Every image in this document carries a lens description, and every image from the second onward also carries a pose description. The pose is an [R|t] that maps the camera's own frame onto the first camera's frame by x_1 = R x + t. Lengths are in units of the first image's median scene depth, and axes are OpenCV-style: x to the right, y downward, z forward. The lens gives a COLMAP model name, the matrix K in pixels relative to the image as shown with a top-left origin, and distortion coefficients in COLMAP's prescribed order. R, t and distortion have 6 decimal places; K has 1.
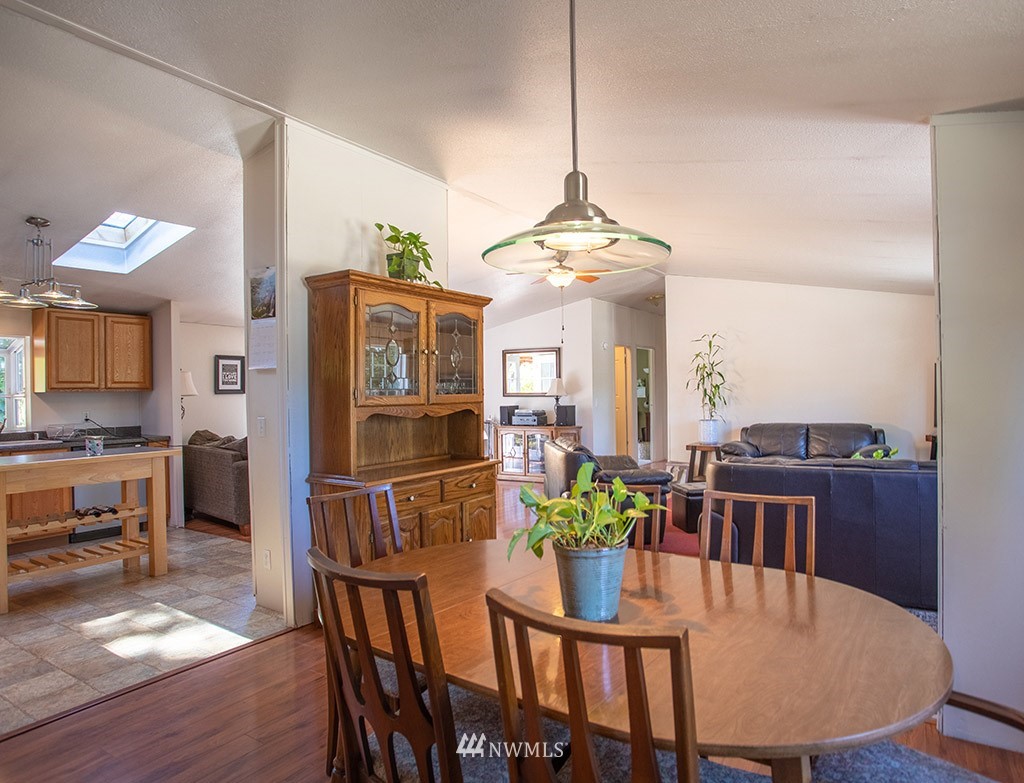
lens RADIAL K [[618.4, 0, 523.5], [0, 618.4, 393.2], [0, 0, 1]] dist [-0.004952, -0.001428]
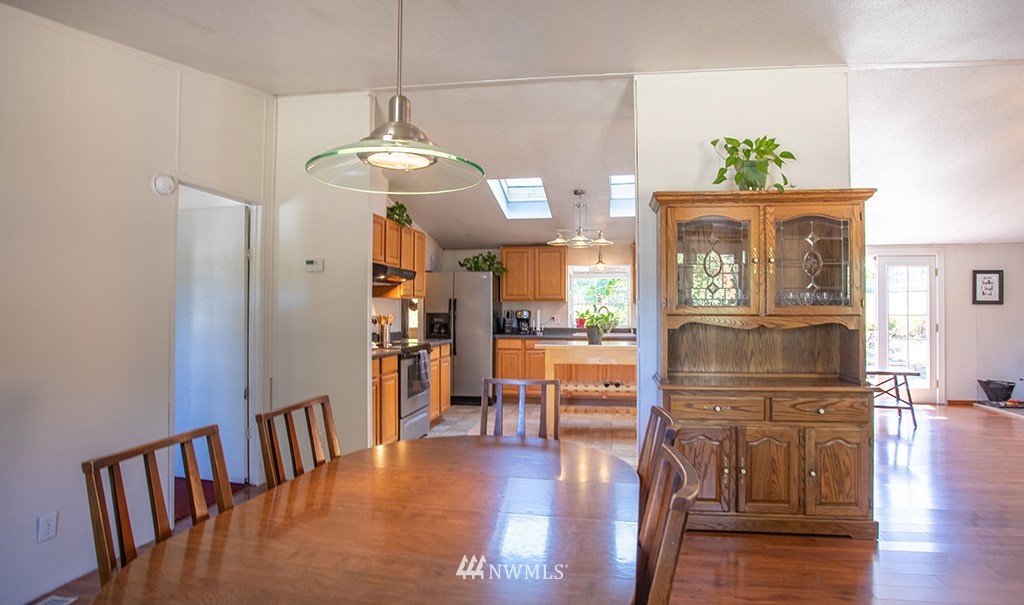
lens RADIAL K [[536.8, 0, 549.9], [0, 536.8, 300.8], [0, 0, 1]] dist [-0.040172, 0.020746]
pose [[0.457481, 0.002551, -0.889216, 0.273155], [-0.009590, 0.999952, -0.002065, 0.000211], [0.889168, 0.009472, 0.457483, 0.217487]]
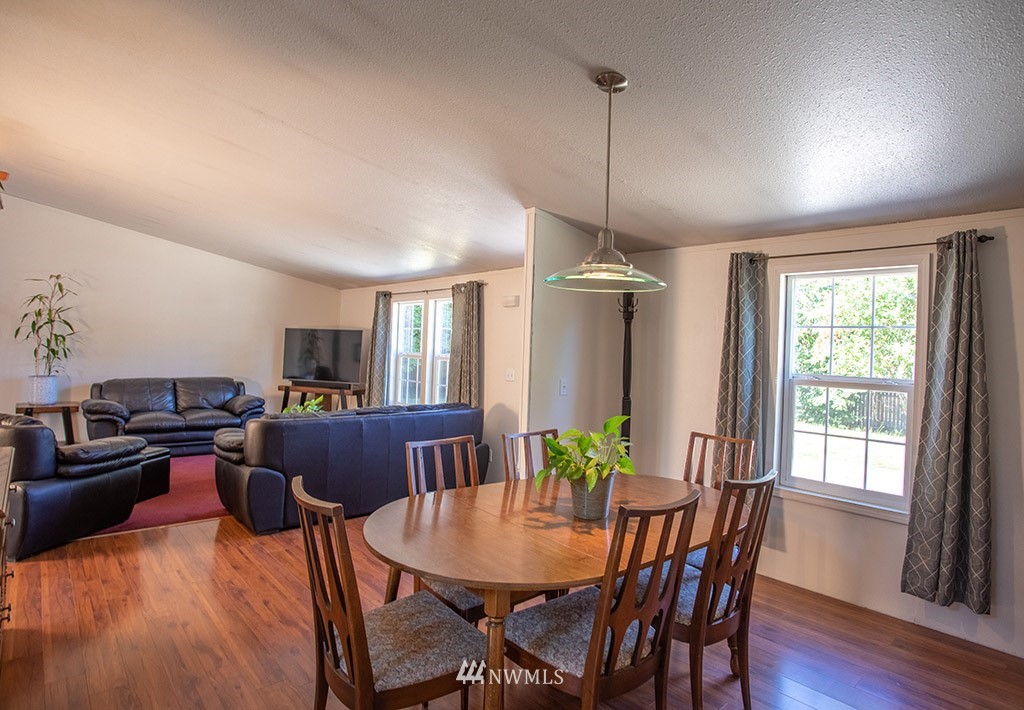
lens RADIAL K [[605.9, 0, 489.9], [0, 605.9, 354.2], [0, 0, 1]] dist [-0.000339, 0.000294]
pose [[0.340002, 0.014229, 0.940317, -0.358650], [-0.036577, 0.999329, -0.001897, -0.008880], [-0.939713, -0.033749, 0.340294, 0.196957]]
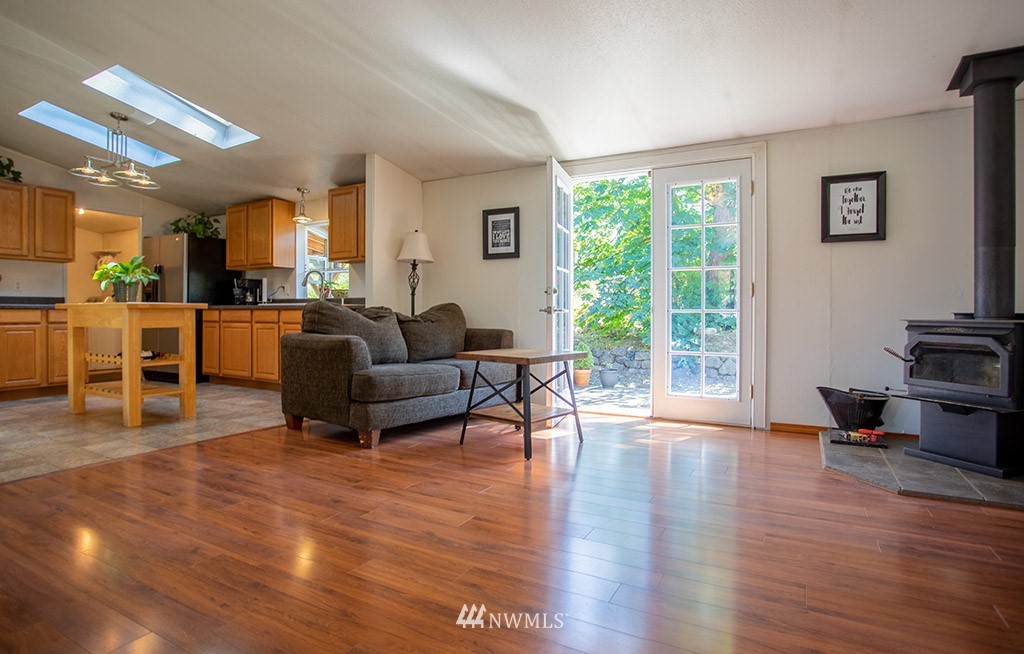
lens RADIAL K [[540.3, 0, 508.6], [0, 540.3, 316.4], [0, 0, 1]] dist [-0.074515, 0.033660]
pose [[0.079922, 0.026263, -0.996455, 0.242639], [-0.003878, 0.999653, 0.026036, 0.069061], [0.996794, 0.001784, 0.079996, 1.201293]]
